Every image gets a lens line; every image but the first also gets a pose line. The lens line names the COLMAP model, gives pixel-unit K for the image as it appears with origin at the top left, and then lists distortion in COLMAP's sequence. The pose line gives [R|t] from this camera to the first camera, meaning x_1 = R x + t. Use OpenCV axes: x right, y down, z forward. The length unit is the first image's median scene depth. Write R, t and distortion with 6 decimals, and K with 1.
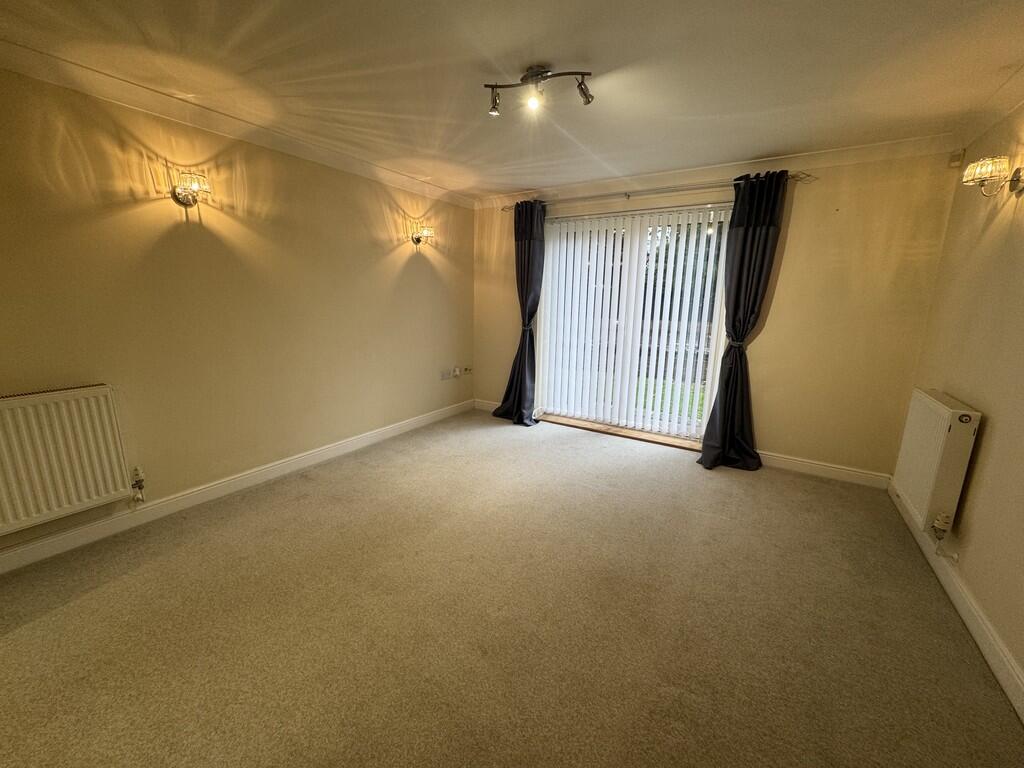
lens RADIAL K [[405.6, 0, 512.0], [0, 405.6, 384.0], [0, 0, 1]] dist [-0.013419, -0.000268]
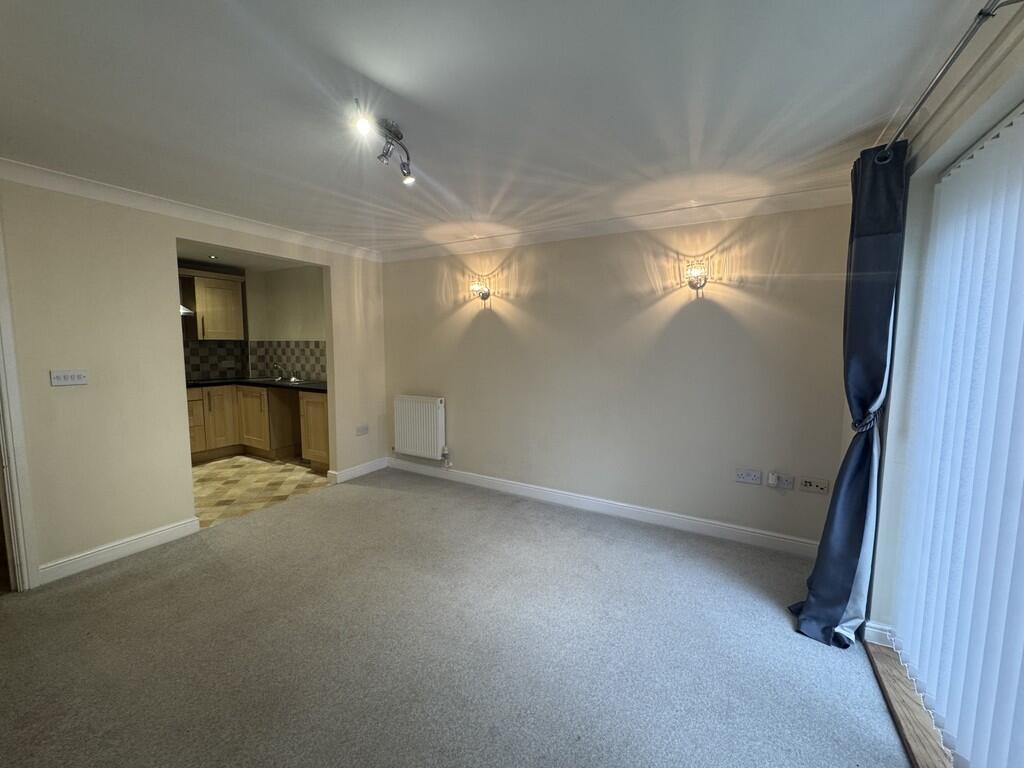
lens RADIAL K [[405.6, 0, 512.0], [0, 405.6, 384.0], [0, 0, 1]] dist [-0.013419, -0.000268]
pose [[0.043413, 0.082052, -0.995682, 0.672599], [-0.212288, 0.974620, 0.071060, -0.200005], [0.976242, 0.208287, 0.059730, 0.858088]]
